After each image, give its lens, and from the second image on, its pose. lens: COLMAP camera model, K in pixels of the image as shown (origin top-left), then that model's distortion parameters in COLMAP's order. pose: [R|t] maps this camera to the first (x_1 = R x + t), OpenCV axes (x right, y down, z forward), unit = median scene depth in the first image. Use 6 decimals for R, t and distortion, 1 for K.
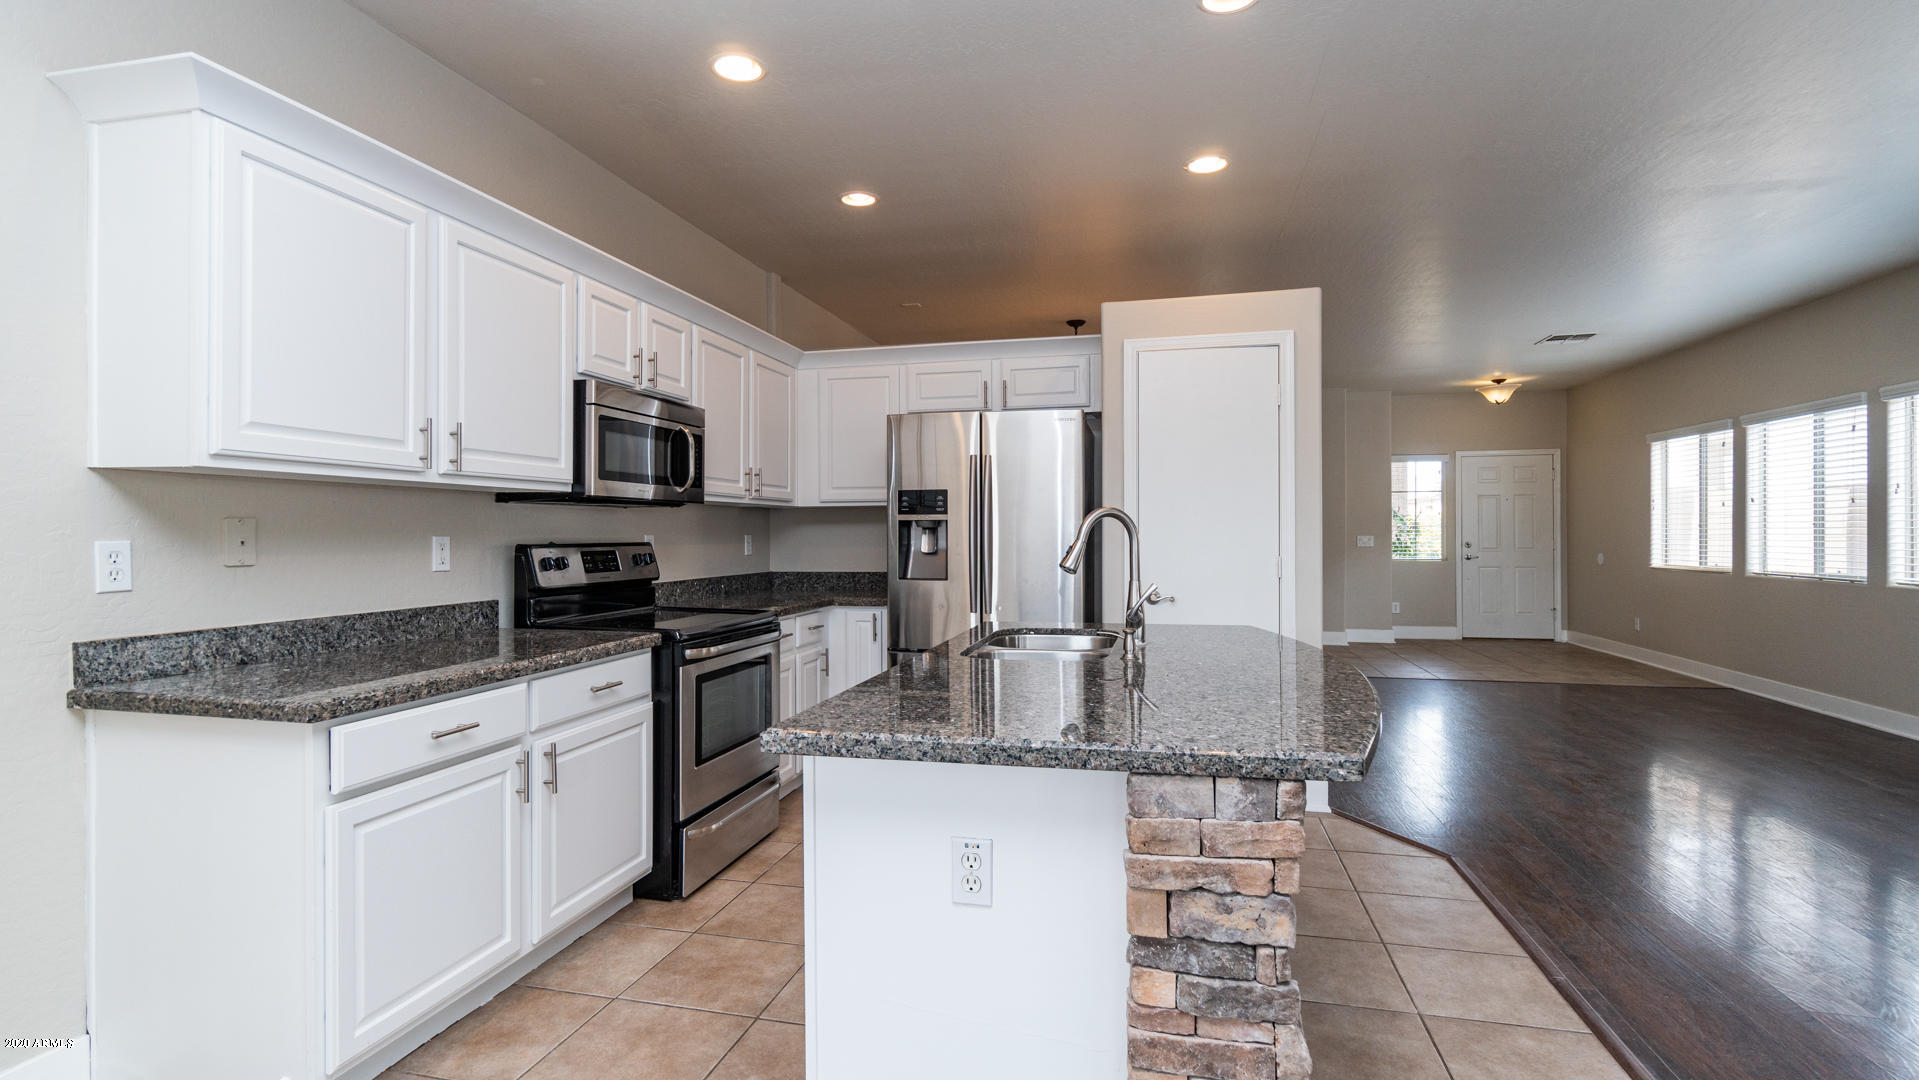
lens RADIAL K [[933.1, 0, 938.7], [0, 933.1, 532.3], [0, 0, 1]] dist [-0.005480, -0.000975]
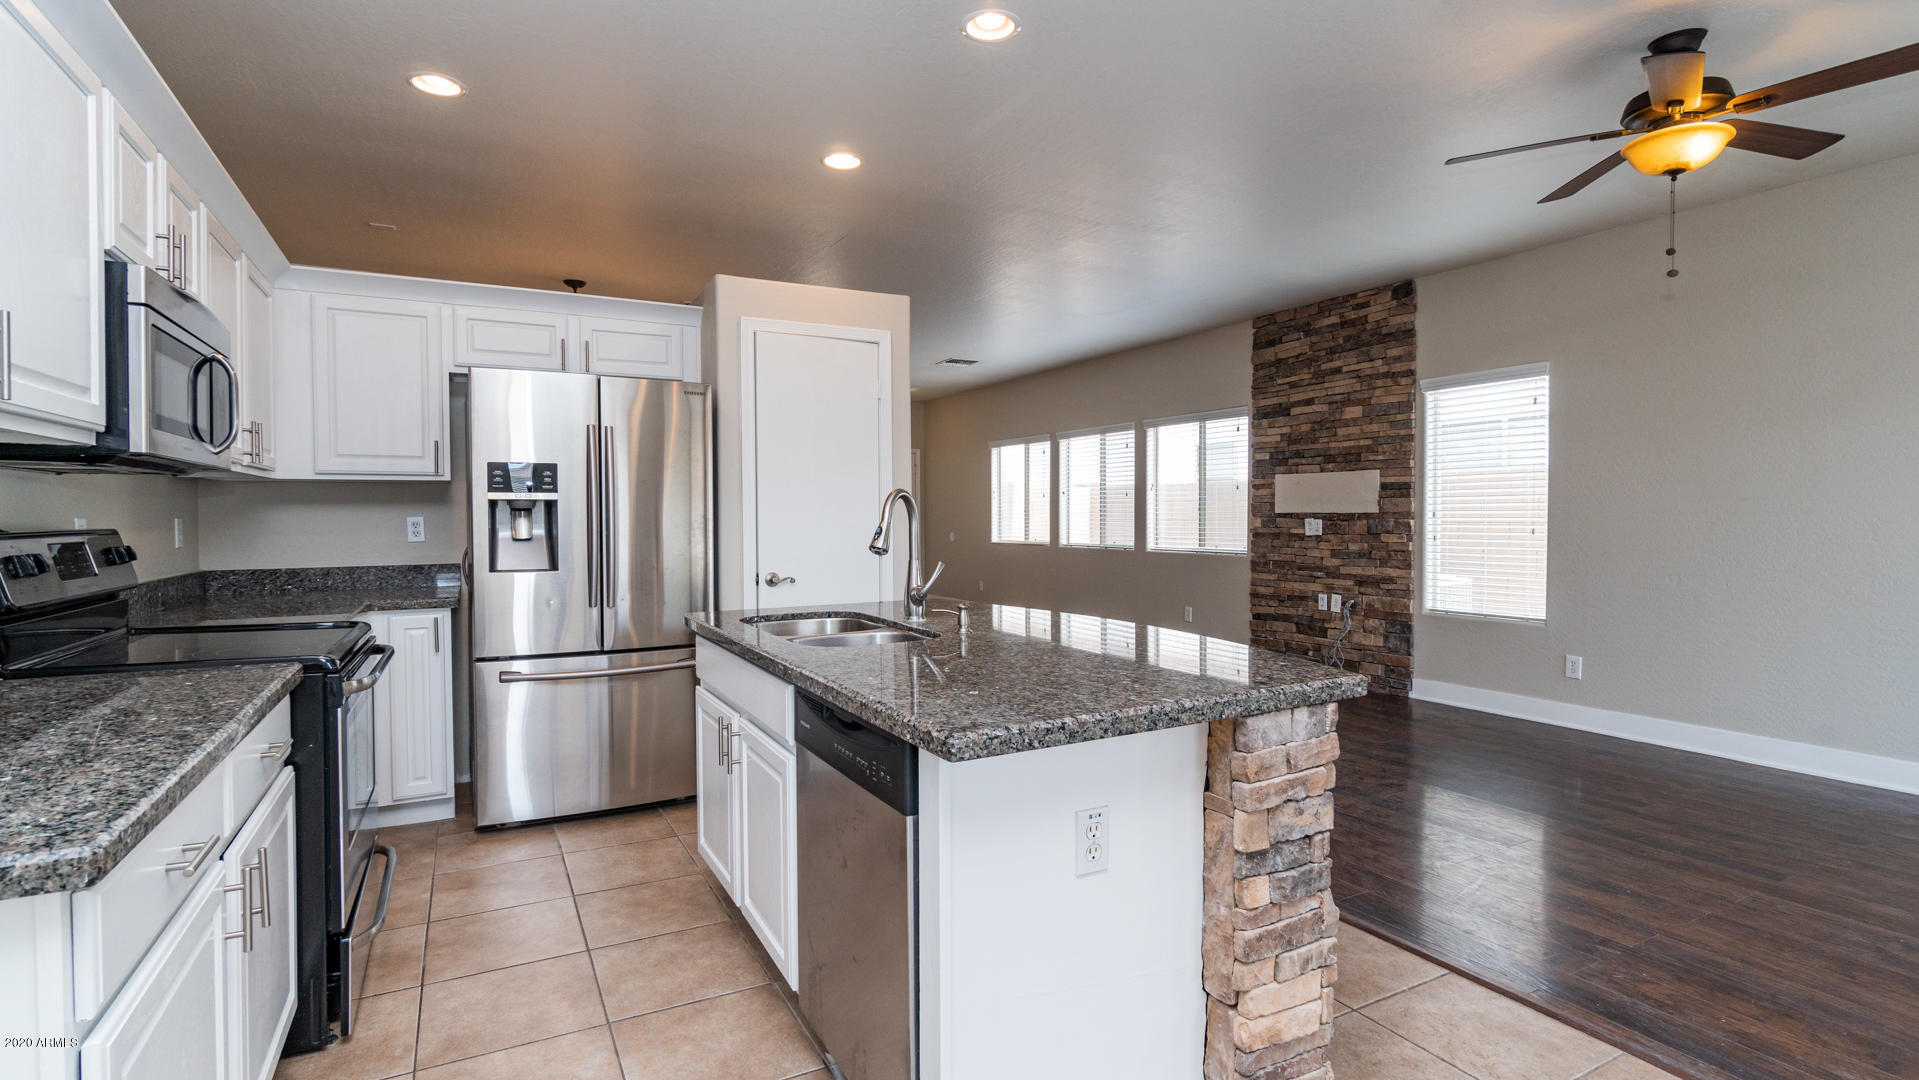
lens RADIAL K [[922.7, 0, 951.2], [0, 922.7, 537.2], [0, 0, 1]] dist [-0.010211, -0.000166]
pose [[0.730734, -0.015022, 0.682497, -0.343667], [0.000250, 0.999764, 0.021739, 0.003164], [-0.682663, -0.015715, 0.730565, 0.165760]]
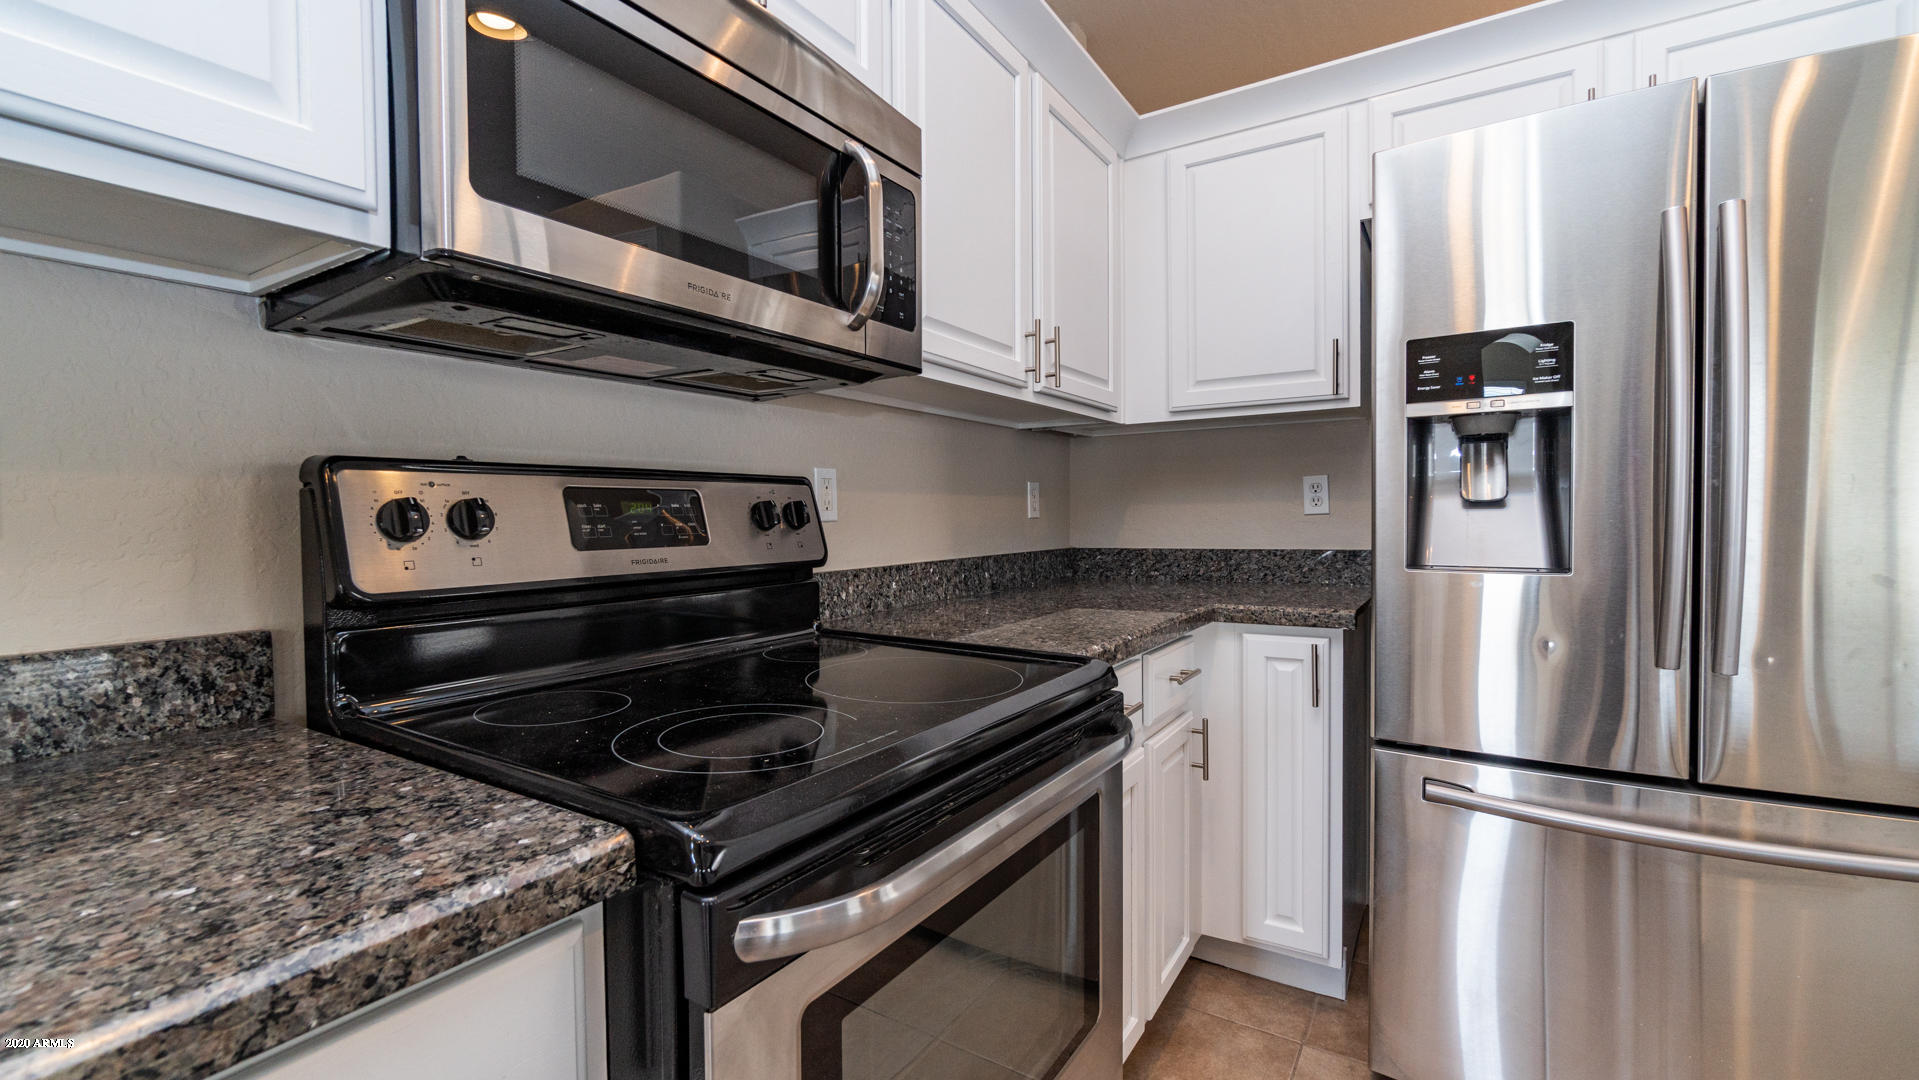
lens RADIAL K [[807.8, 0, 968.2], [0, 807.8, 538.1], [0, 0, 1]] dist [0.000505, 0.000150]
pose [[0.959361, 0.000128, -0.282181, -0.145117], [0.008036, 0.999582, 0.027774, 0.031221], [0.282067, -0.028913, 0.958959, 0.723212]]
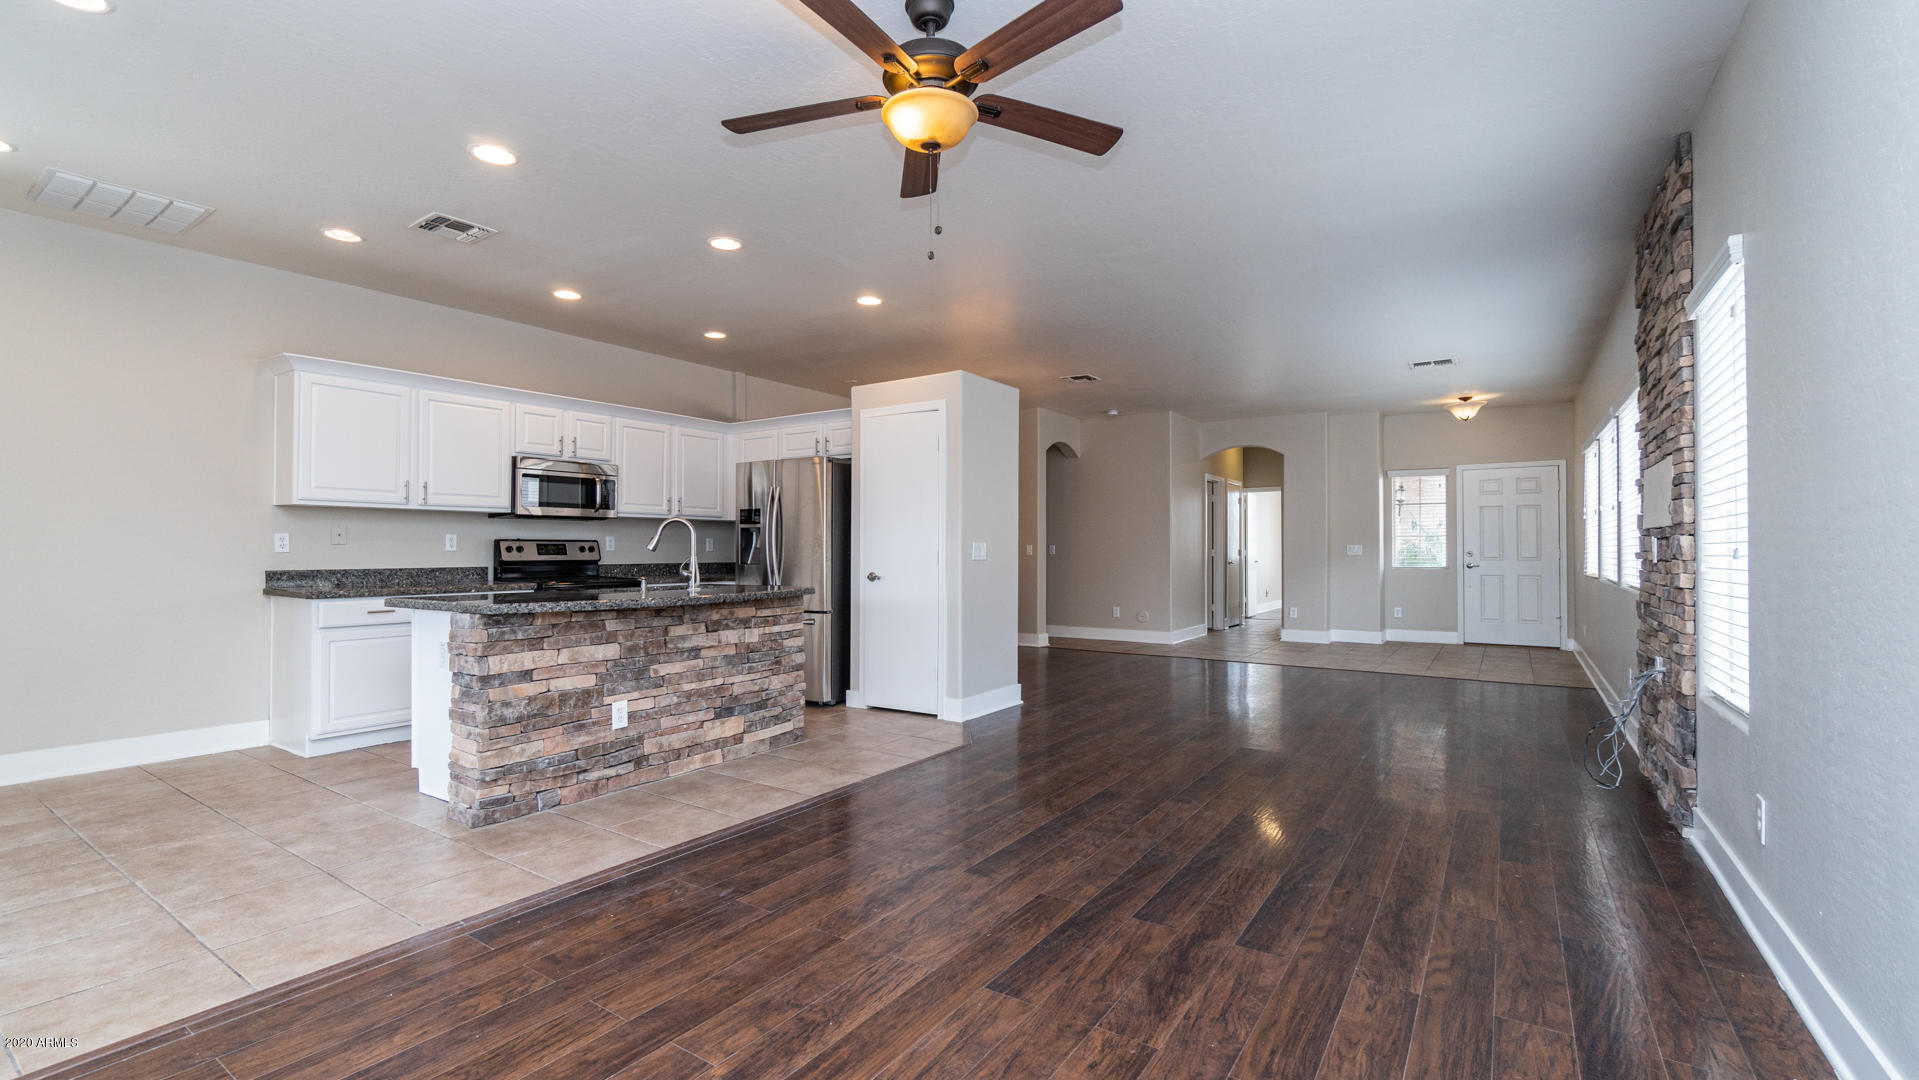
lens RADIAL K [[828.4, 0, 891.1], [0, 828.4, 540.6], [0, 0, 1]] dist [-0.001045, -0.000115]
pose [[0.929230, 0.001197, -0.369499, 0.884930], [-0.004164, 0.999965, -0.007232, 0.022840], [0.369477, 0.008258, 0.929203, -0.301836]]
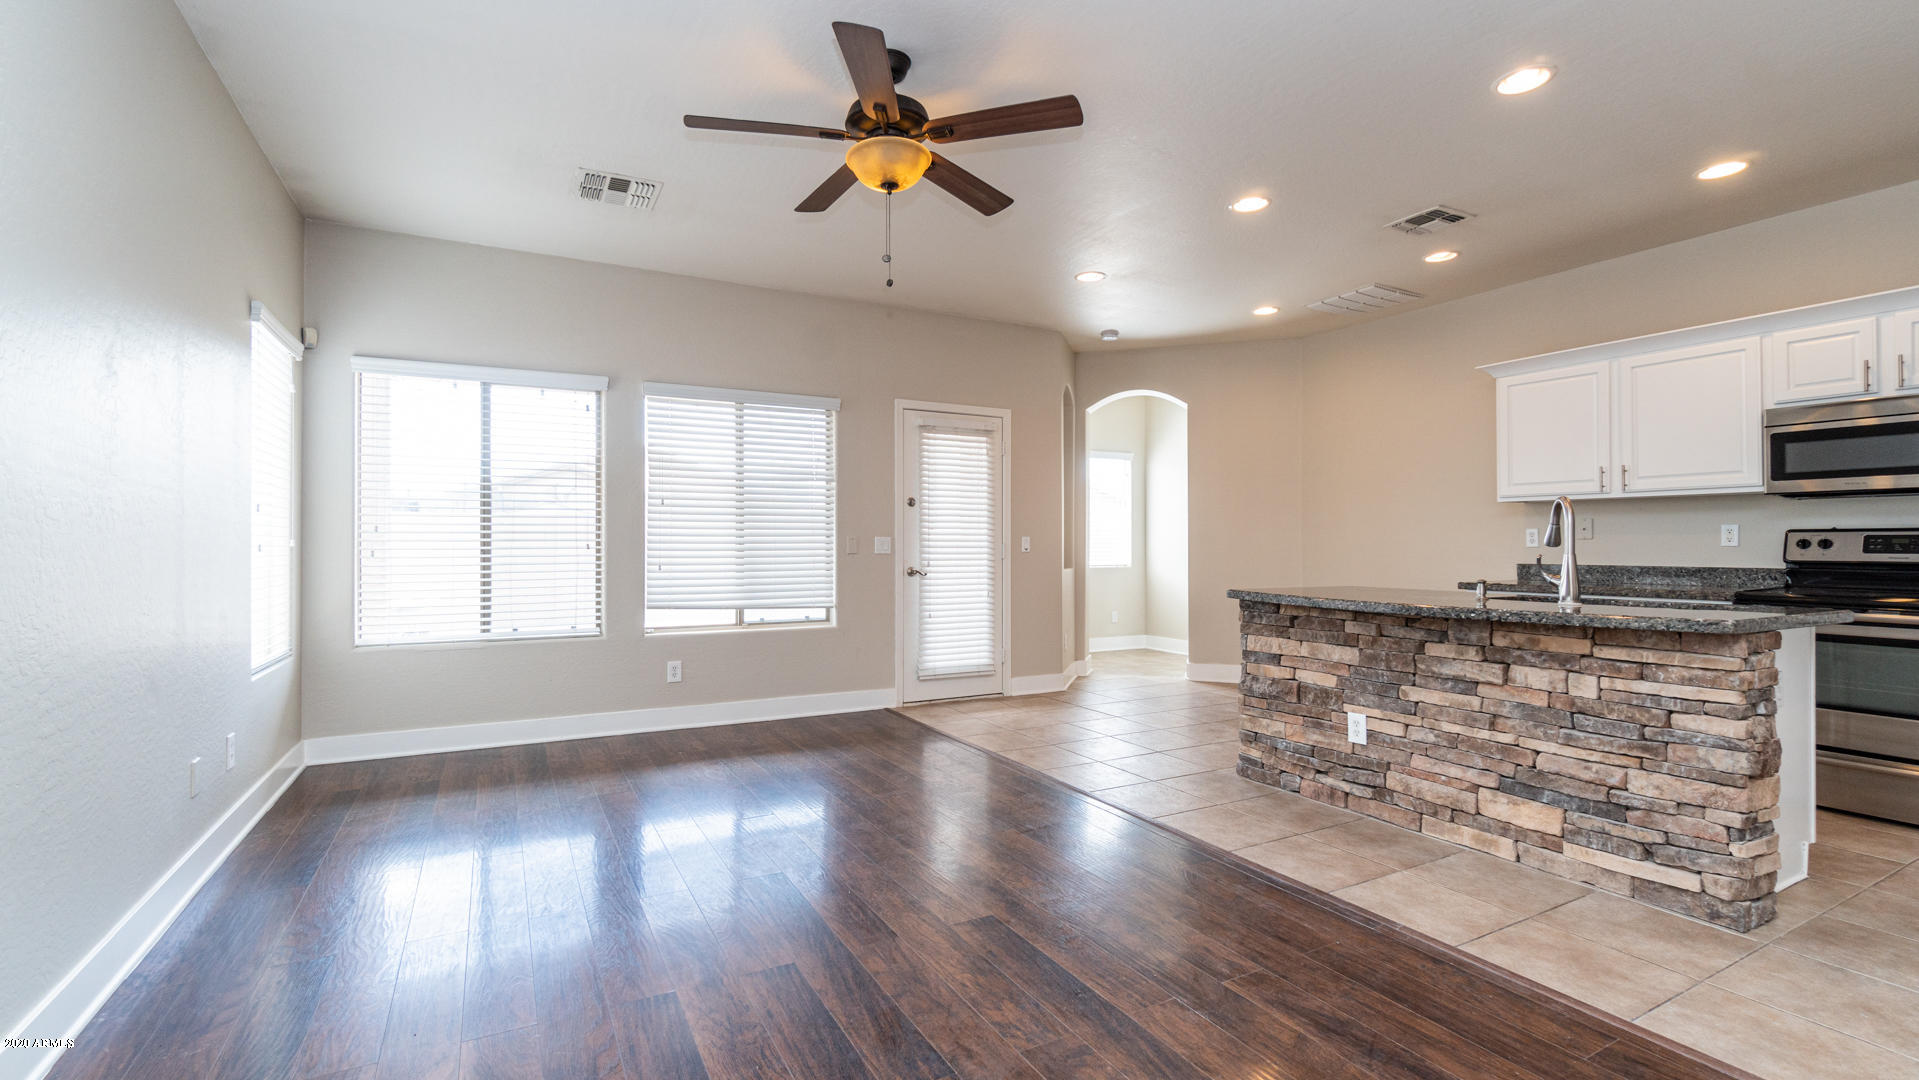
lens RADIAL K [[848.8, 0, 1003.8], [0, 848.8, 541.6], [0, 0, 1]] dist [-0.003483, 0.004525]
pose [[-0.693277, 0.002087, -0.720668, 1.146929], [0.003428, 0.999994, -0.000403, 0.024458], [0.720663, -0.002750, -0.693280, 0.917026]]
